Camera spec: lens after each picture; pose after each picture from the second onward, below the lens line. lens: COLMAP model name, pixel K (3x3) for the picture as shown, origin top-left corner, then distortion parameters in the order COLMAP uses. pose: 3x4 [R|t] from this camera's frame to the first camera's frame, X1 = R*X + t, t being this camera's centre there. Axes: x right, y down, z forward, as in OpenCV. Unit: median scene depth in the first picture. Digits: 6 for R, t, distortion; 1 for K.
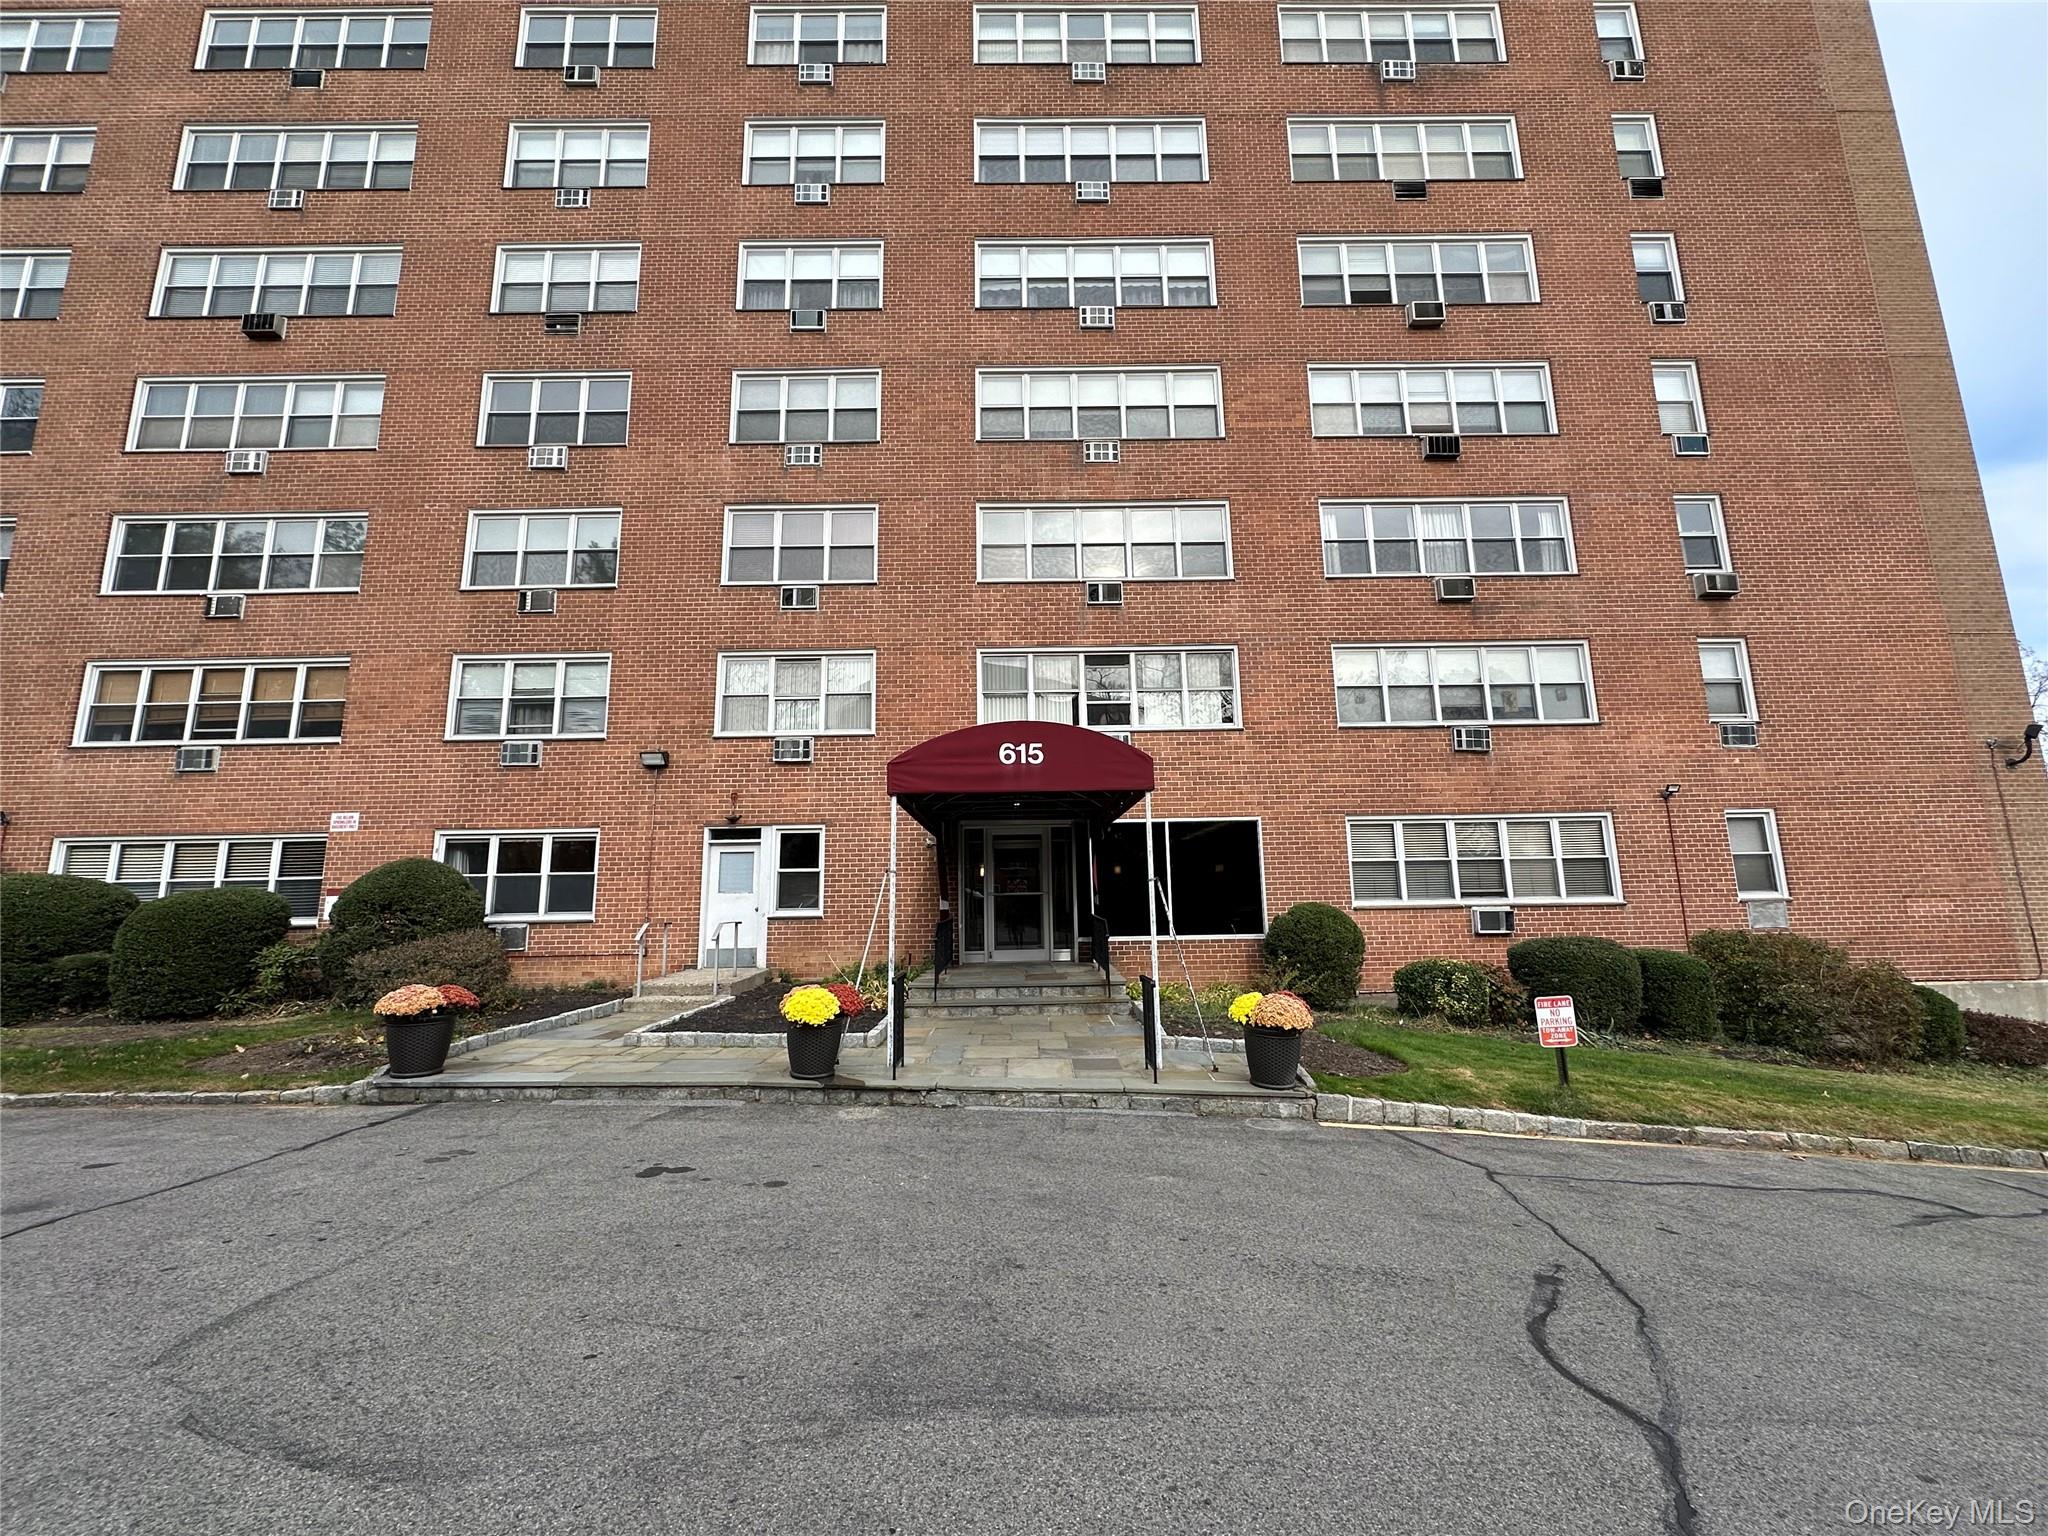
lens RADIAL K [[813.2, 0, 1015.3], [0, 813.2, 769.6], [0, 0, 1]] dist [-0.004759, 0.000815]
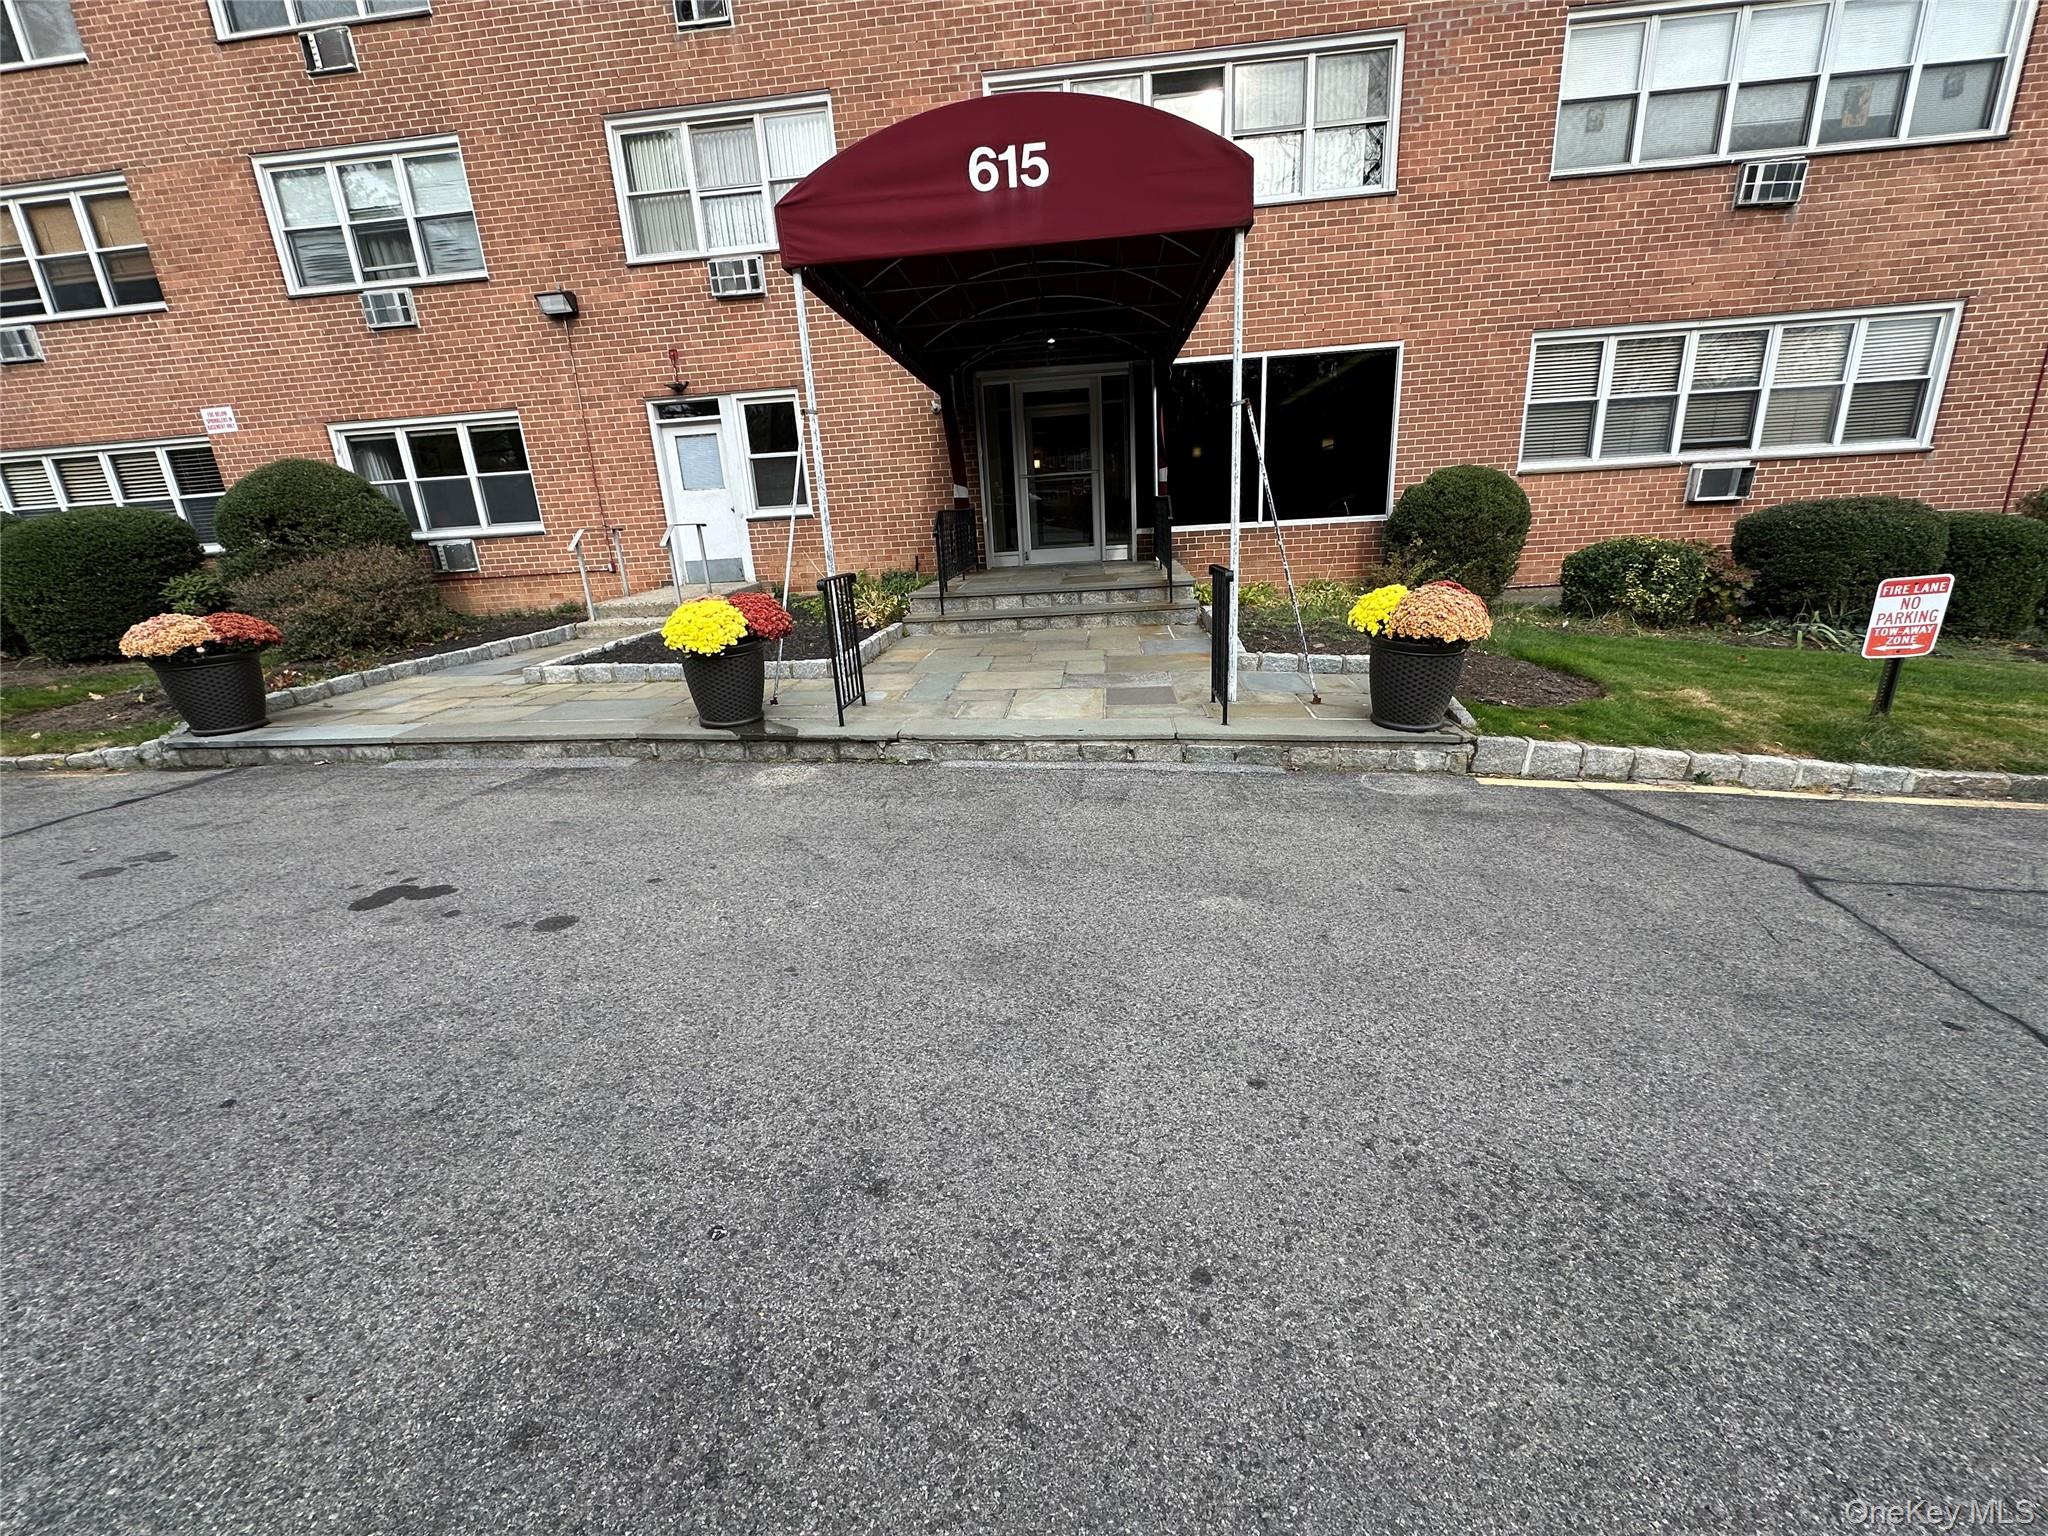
lens RADIAL K [[813.2, 0, 1023.6], [0, 813.2, 757.9], [0, 0, 1]] dist [-0.004759, 0.000815]
pose [[0.995921, -0.013879, -0.089150, 0.036870], [0.051499, 0.898768, 0.435390, 0.061145], [0.074083, -0.438206, 0.895817, 0.206693]]
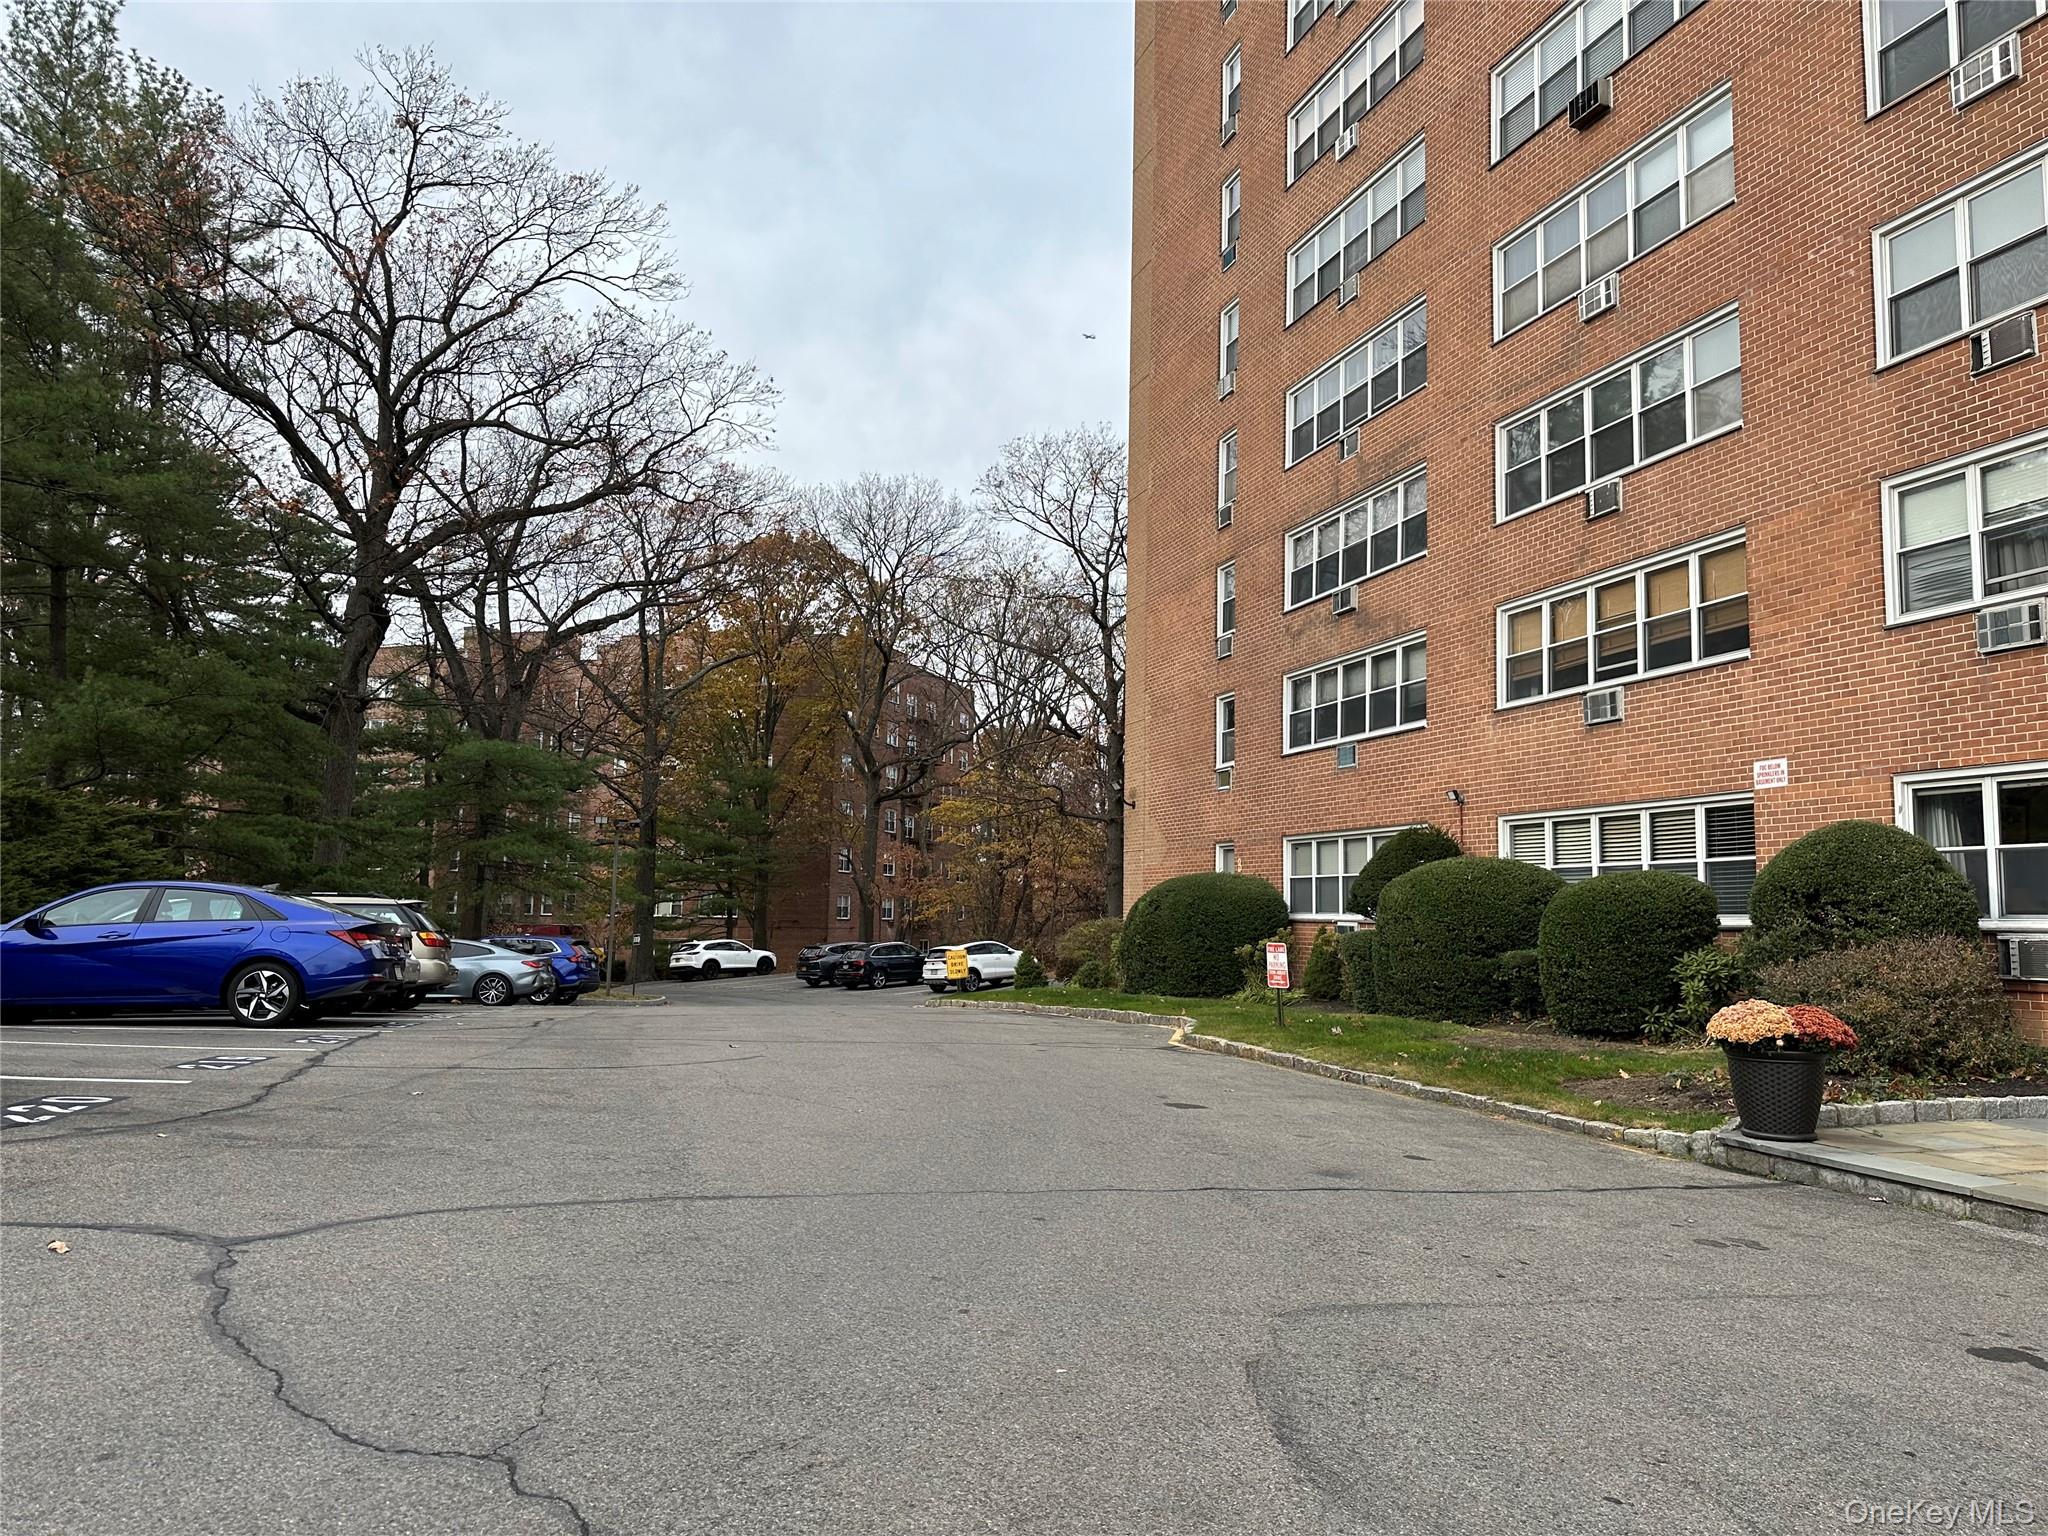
lens RADIAL K [[1429.7, 0, 1018.9], [0, 1429.7, 785.4], [0, 0, 1]] dist [0.013002, -0.018521]
pose [[0.306452, -0.065179, -0.949652, 0.105578], [0.130678, 0.991088, -0.025853, 0.025568], [0.942874, -0.116176, 0.312238, 0.055194]]
